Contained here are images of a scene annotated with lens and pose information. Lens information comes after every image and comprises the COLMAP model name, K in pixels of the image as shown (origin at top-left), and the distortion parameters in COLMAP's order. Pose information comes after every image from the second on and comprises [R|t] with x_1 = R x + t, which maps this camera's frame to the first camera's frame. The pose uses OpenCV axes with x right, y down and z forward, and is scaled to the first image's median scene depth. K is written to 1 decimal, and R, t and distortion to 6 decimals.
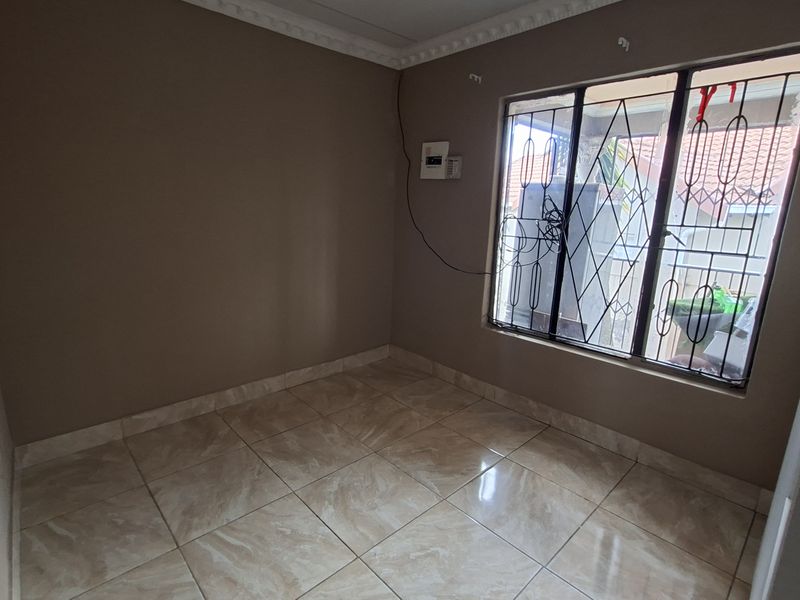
lens RADIAL K [[419.6, 0, 398.8], [0, 419.6, 302.0], [0, 0, 1]] dist [-0.002815, 0.000083]
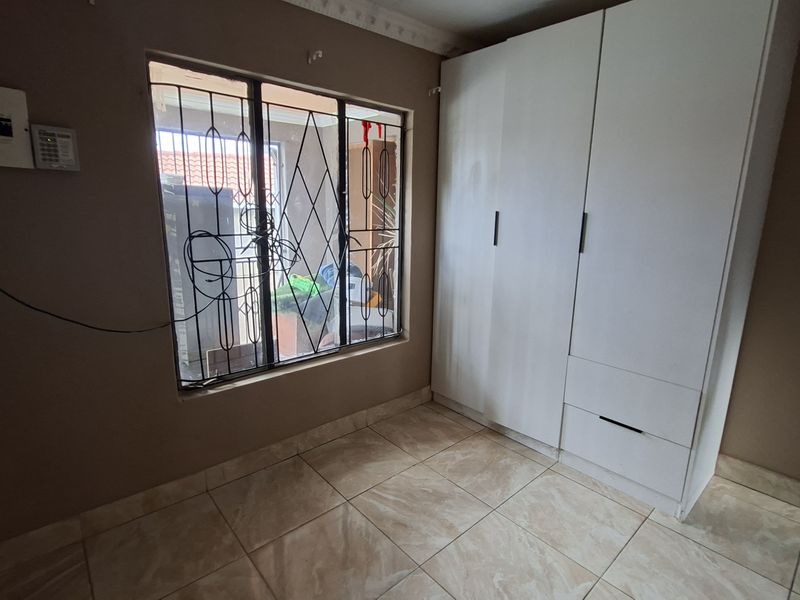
lens RADIAL K [[419.6, 0, 398.8], [0, 419.6, 302.0], [0, 0, 1]] dist [-0.002815, 0.000083]
pose [[0.025893, -0.245502, 0.969050, -0.465740], [0.207718, 0.949539, 0.235008, -0.202751], [-0.977846, 0.195204, 0.075582, 0.680102]]
